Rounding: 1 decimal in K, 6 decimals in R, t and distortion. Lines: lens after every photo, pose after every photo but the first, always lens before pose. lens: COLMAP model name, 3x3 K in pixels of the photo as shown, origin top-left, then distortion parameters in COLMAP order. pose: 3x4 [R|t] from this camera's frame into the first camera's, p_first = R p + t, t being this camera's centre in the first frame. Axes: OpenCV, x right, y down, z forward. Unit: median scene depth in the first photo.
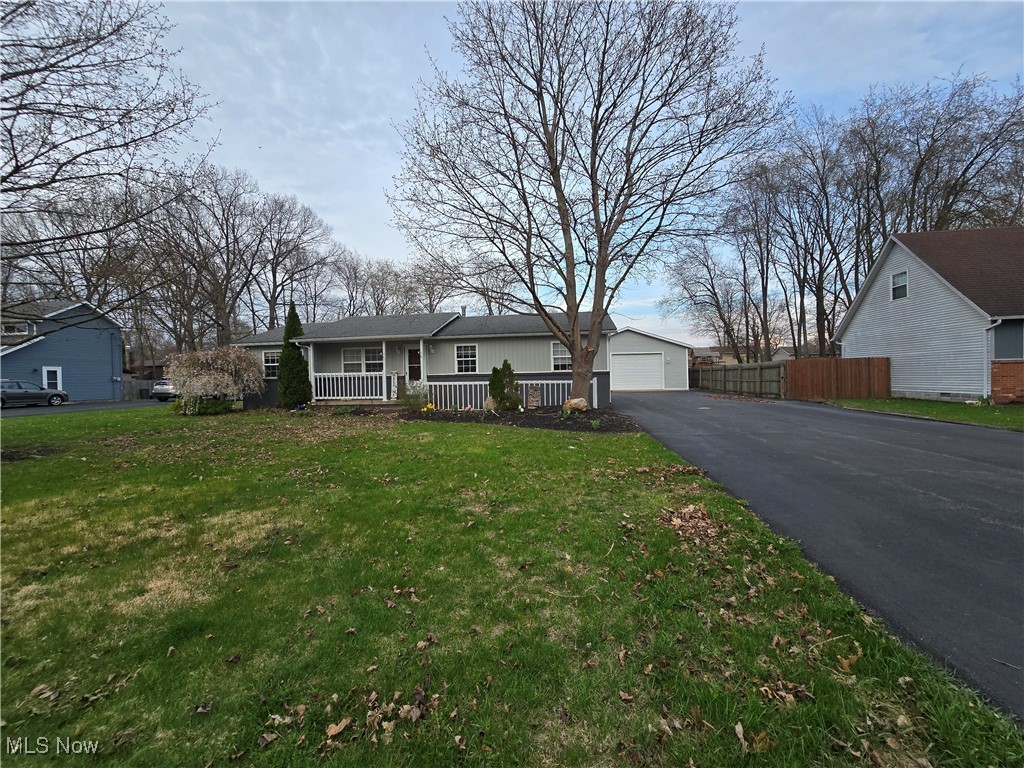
lens RADIAL K [[412.9, 0, 512.0], [0, 412.9, 384.0], [0, 0, 1]] dist [-0.001709, -0.000133]
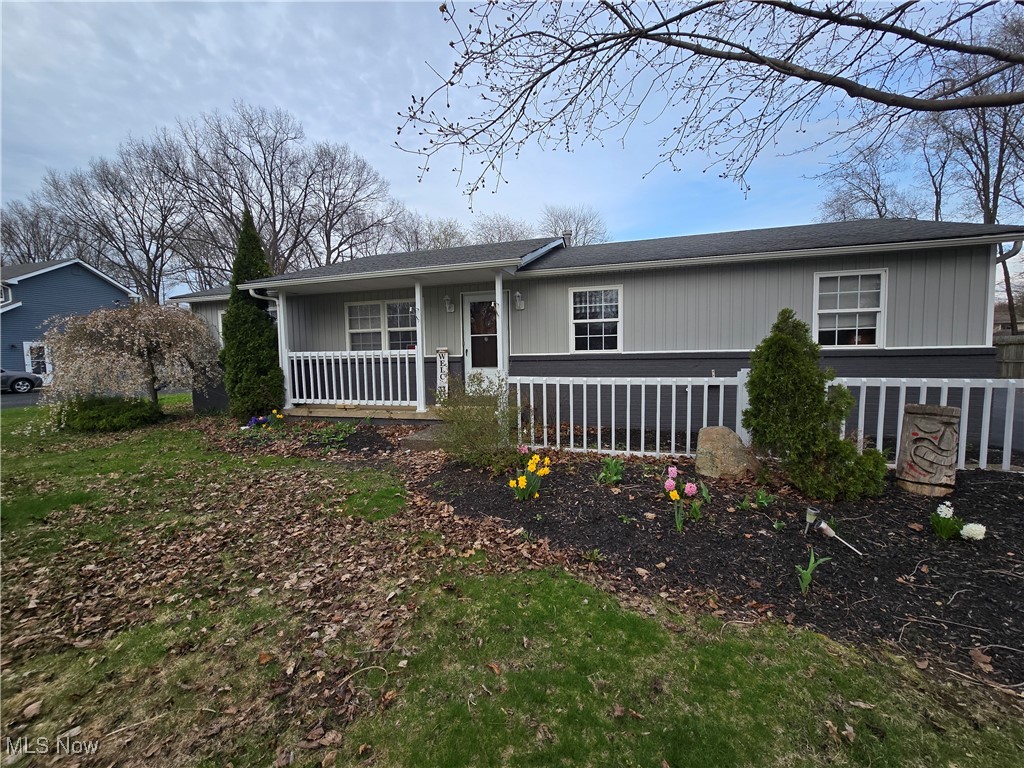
lens RADIAL K [[412.9, 0, 512.0], [0, 412.9, 384.0], [0, 0, 1]] dist [-0.001709, -0.000133]
pose [[0.987787, 0.012759, -0.155288, -0.129242], [-0.003464, 0.998193, 0.059983, -0.017889], [0.155773, -0.058712, 0.986047, 0.537185]]
